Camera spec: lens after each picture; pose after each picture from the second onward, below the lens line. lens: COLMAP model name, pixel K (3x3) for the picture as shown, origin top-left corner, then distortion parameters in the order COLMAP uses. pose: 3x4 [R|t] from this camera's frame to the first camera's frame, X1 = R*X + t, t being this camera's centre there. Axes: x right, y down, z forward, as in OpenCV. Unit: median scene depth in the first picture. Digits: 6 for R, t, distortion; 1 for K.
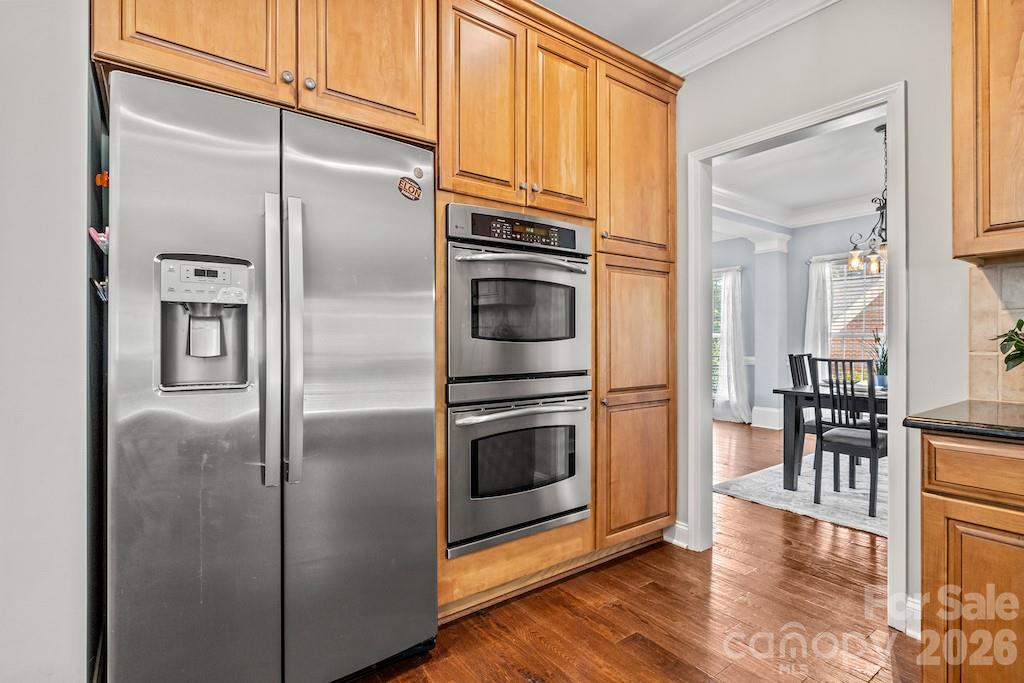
lens RADIAL K [[475.1, 0, 509.8], [0, 475.1, 342.4], [0, 0, 1]] dist [-0.006073, 0.000414]
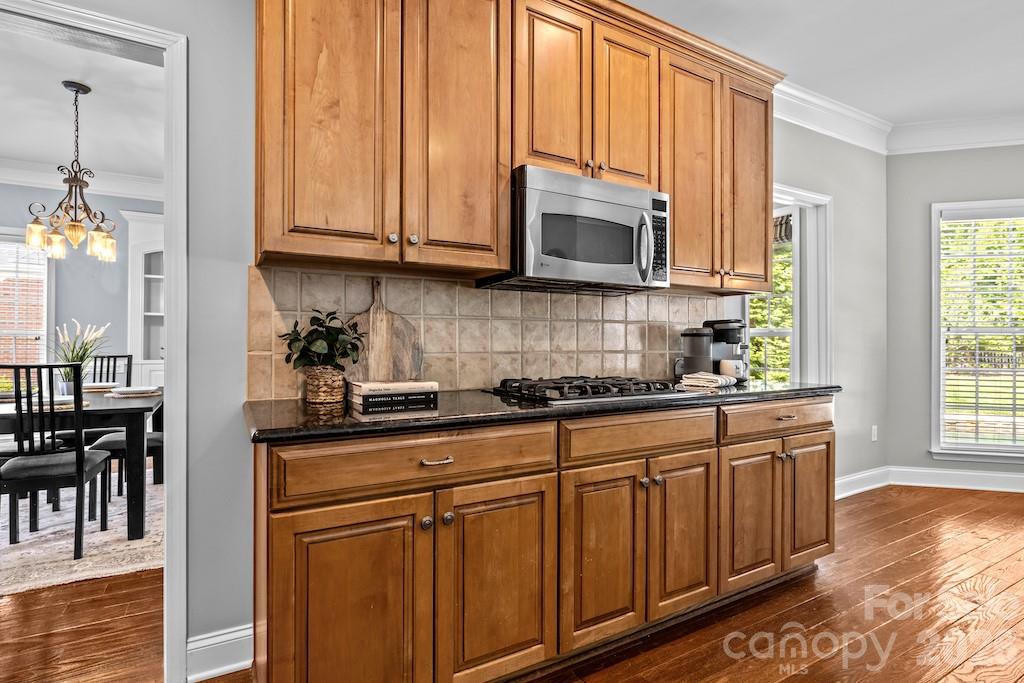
lens RADIAL K [[509.8, 0, 516.1], [0, 509.8, 338.6], [0, 0, 1]] dist [-0.002355, 0.000841]
pose [[0.129430, 0.006096, 0.991570, 0.000583], [0.000506, 0.999981, -0.006214, -0.000663], [-0.991588, 0.001306, 0.129424, 0.316424]]
